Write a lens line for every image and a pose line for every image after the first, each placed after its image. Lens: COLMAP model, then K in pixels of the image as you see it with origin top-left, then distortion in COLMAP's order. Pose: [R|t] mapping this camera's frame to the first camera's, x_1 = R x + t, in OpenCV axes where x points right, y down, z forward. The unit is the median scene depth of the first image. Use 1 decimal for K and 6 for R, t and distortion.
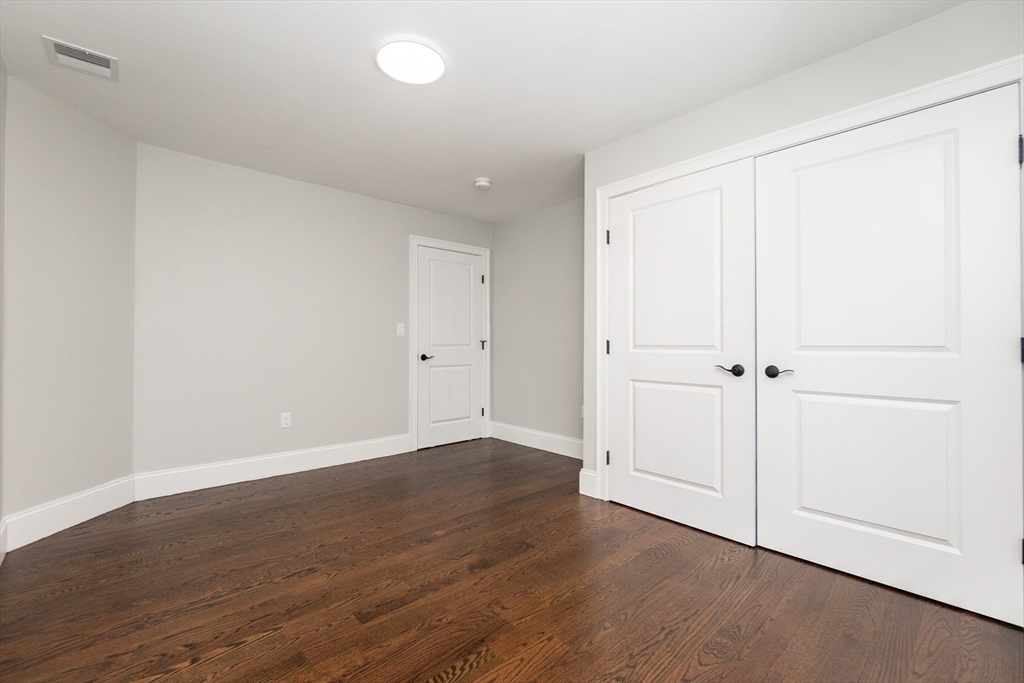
lens RADIAL K [[453.2, 0, 512.0], [0, 453.2, 341.5], [0, 0, 1]] dist [0.016787, -0.000025]
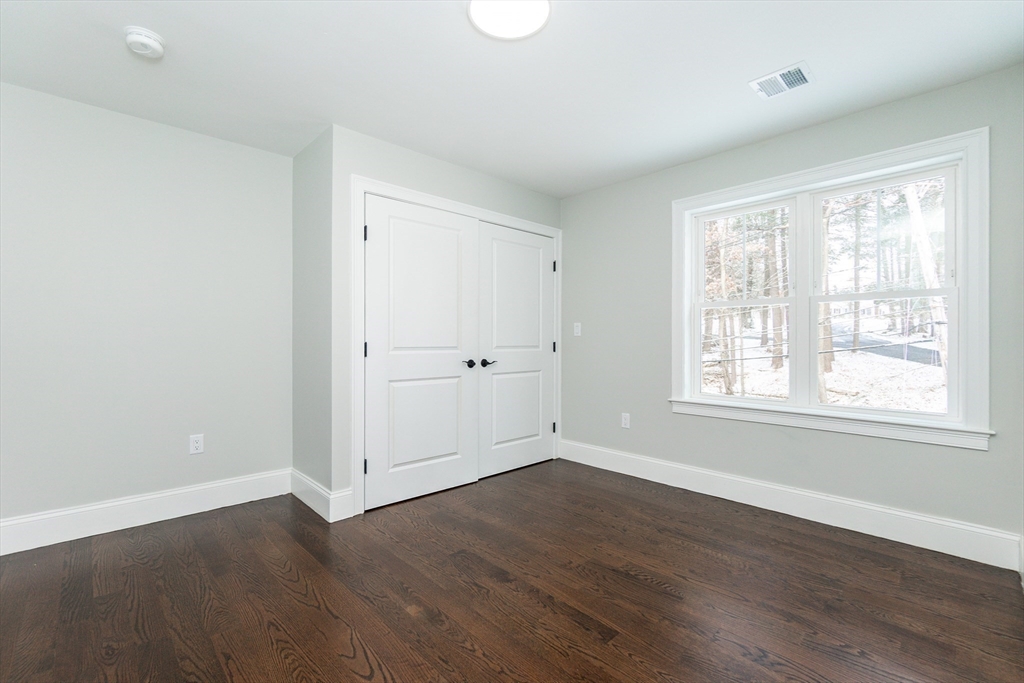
lens RADIAL K [[444.3, 0, 525.6], [0, 444.3, 344.8], [0, 0, 1]] dist [-0.012926, -0.000067]
pose [[-0.056515, -0.000657, 0.998402, -0.978842], [-0.004759, 0.999989, 0.000389, 0.003269], [-0.998390, -0.004729, -0.056518, 0.977737]]
